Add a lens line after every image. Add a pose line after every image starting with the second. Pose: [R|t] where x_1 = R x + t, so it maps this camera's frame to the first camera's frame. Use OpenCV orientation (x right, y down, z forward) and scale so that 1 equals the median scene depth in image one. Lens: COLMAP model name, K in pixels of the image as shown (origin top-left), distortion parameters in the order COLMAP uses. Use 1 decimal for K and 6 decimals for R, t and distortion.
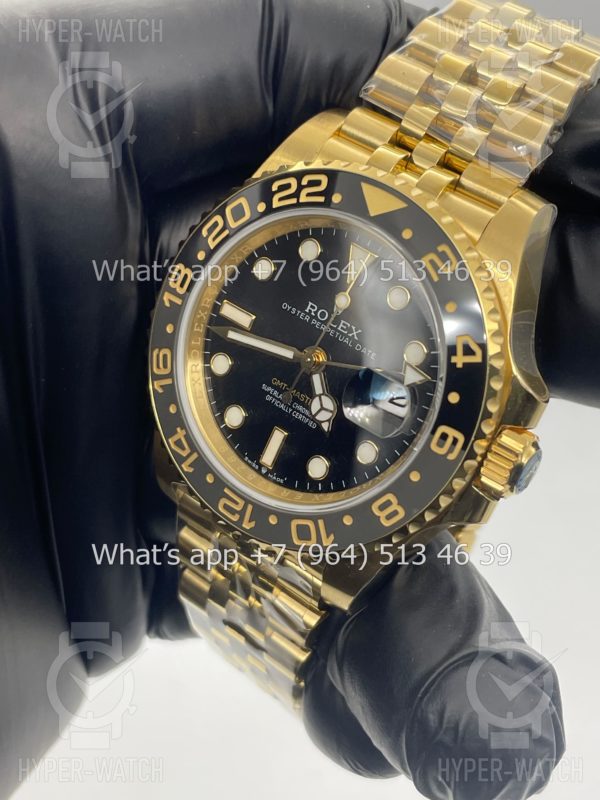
lens RADIAL K [[1230.1, 0, 309.3], [0, 1230.1, 395.1], [0, 0, 1]] dist [0.146927, 0.000000]
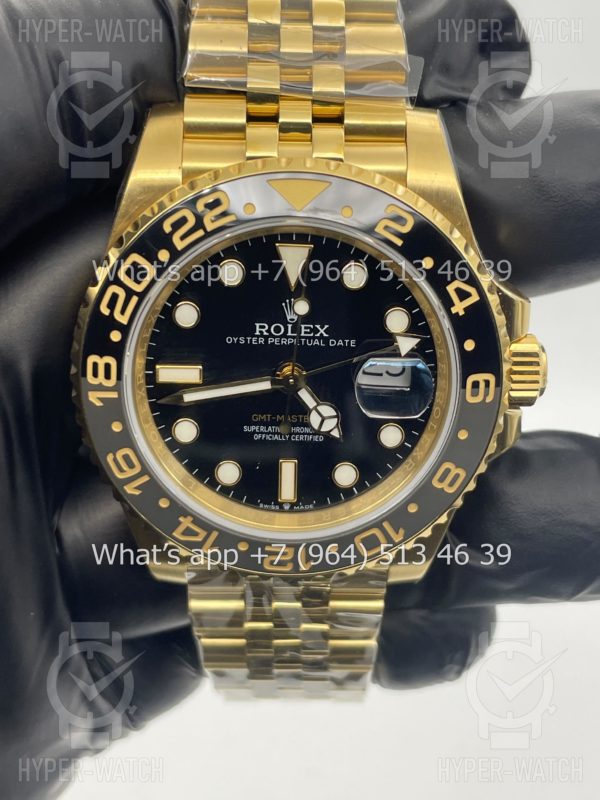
lens RADIAL K [[1230.1, 0, 297.7], [0, 1230.1, 387.1], [0, 0, 1]] dist [0.146927, 0.000000]
pose [[0.789073, -0.509748, 0.342813, -0.304799], [0.440170, 0.858442, 0.263301, -0.257334], [-0.428502, -0.056868, 0.901749, 0.179777]]
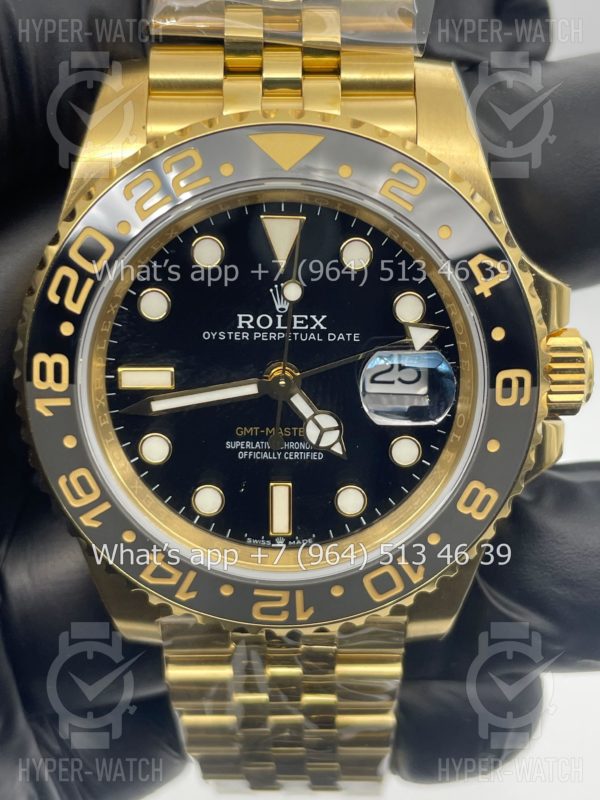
lens RADIAL K [[1230.1, 0, 295.9], [0, 1230.1, 387.0], [0, 0, 1]] dist [0.146927, 0.000000]
pose [[0.786667, -0.488618, 0.377369, -0.272020], [0.456881, 0.871851, 0.176454, -0.152095], [-0.415228, 0.033602, 0.909096, 0.315876]]
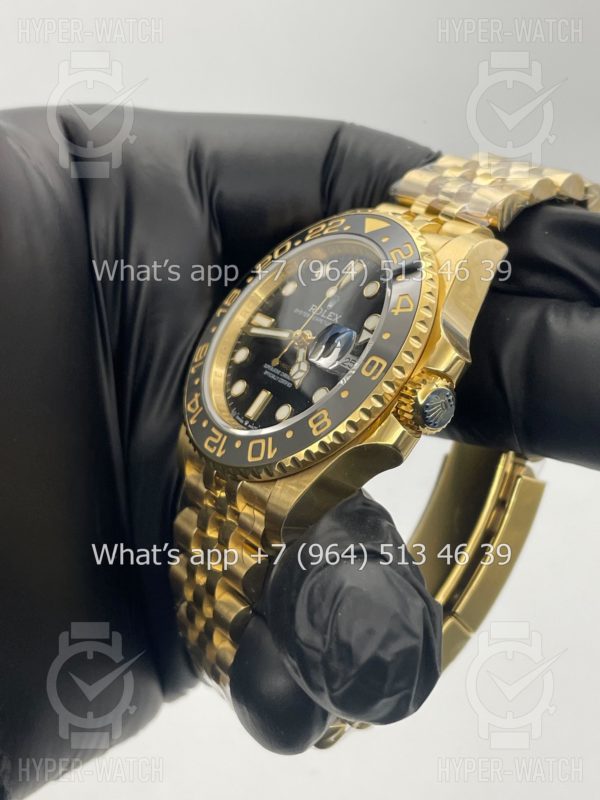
lens RADIAL K [[1230.1, 0, 293.4], [0, 1230.1, 403.9], [0, 0, 1]] dist [0.146927, 0.000000]
pose [[0.943107, 0.126857, -0.307337, 0.387950], [-0.264562, 0.846188, -0.462572, 0.611022], [0.201384, 0.517565, 0.831608, -0.020310]]
